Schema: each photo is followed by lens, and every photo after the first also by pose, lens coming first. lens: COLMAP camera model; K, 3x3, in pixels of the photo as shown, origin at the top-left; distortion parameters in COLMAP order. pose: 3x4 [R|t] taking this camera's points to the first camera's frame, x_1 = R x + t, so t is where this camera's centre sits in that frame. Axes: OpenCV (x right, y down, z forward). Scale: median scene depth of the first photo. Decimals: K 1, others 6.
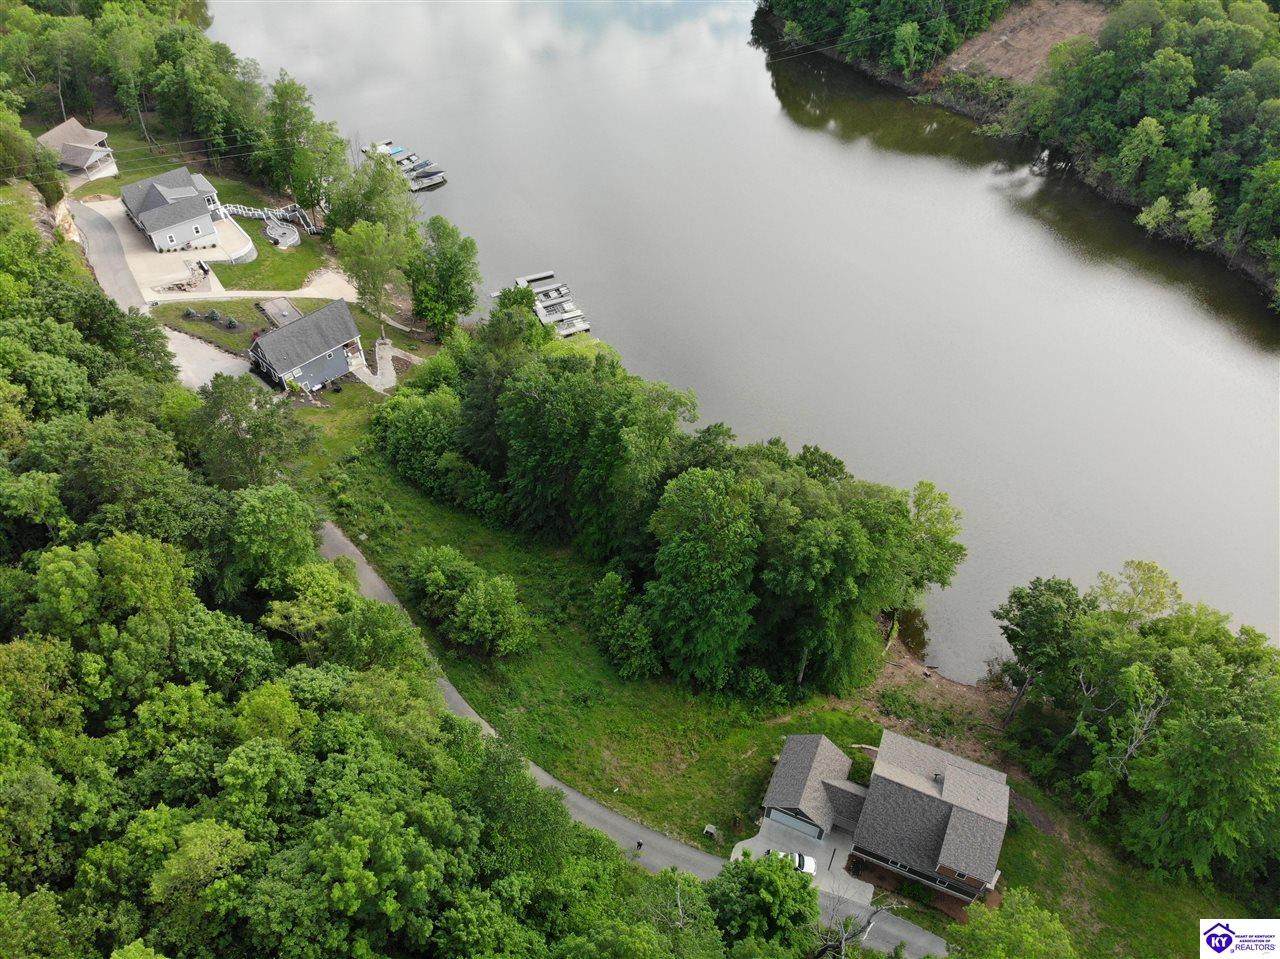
lens RADIAL K [[902.5, 0, 640.0], [0, 902.5, 479.5], [0, 0, 1]] dist [0.072887, -0.223370]
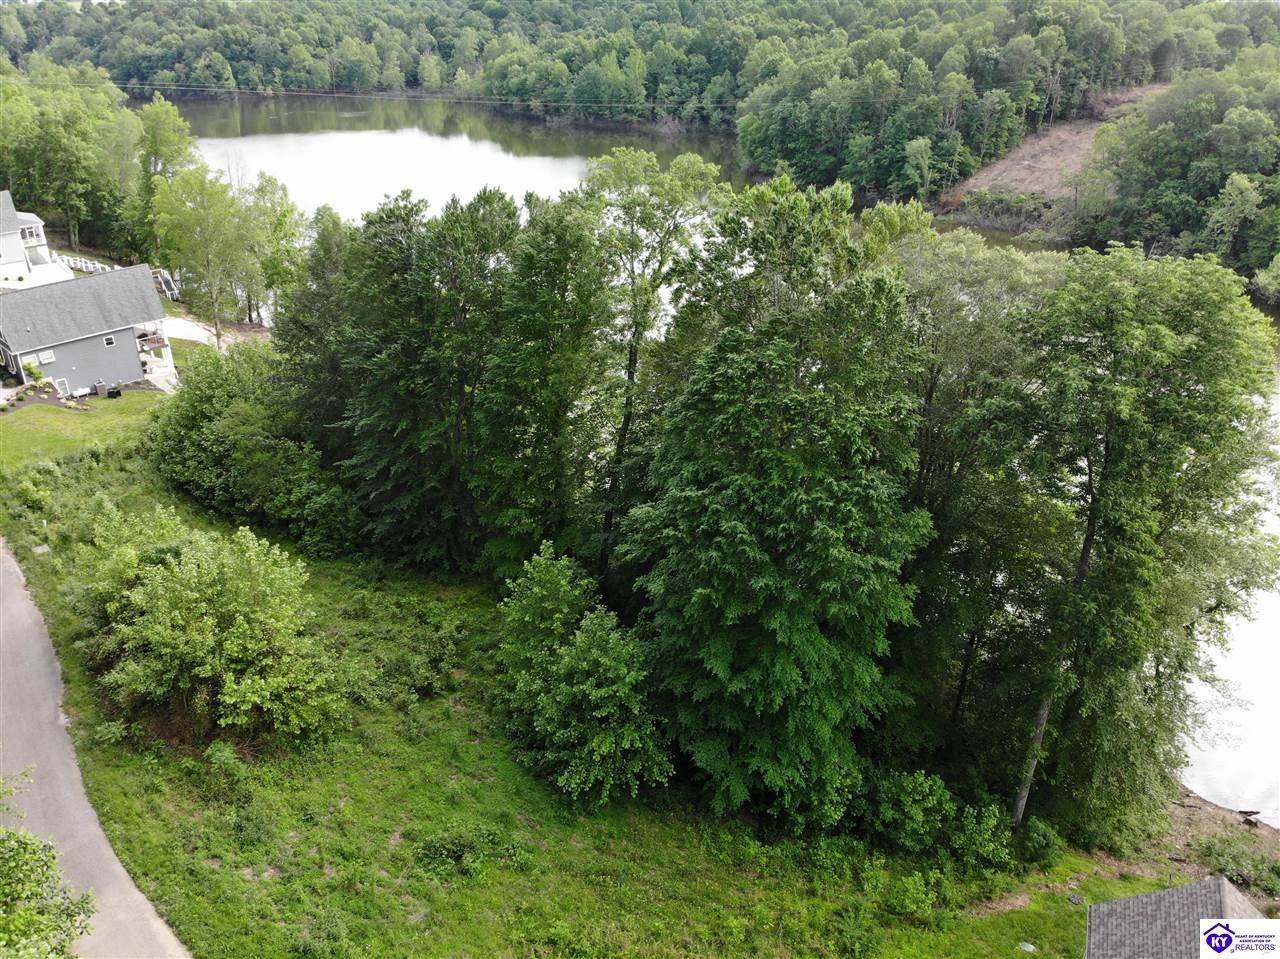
lens RADIAL K [[928.5, 0, 640.0], [0, 928.5, 479.5], [0, 0, 1]] dist [-0.002666, -0.098856]
pose [[0.999681, -0.012410, 0.022009, 0.003577], [0.018878, 0.945819, -0.324145, 0.216013], [-0.016794, 0.324457, 0.945751, 0.592299]]
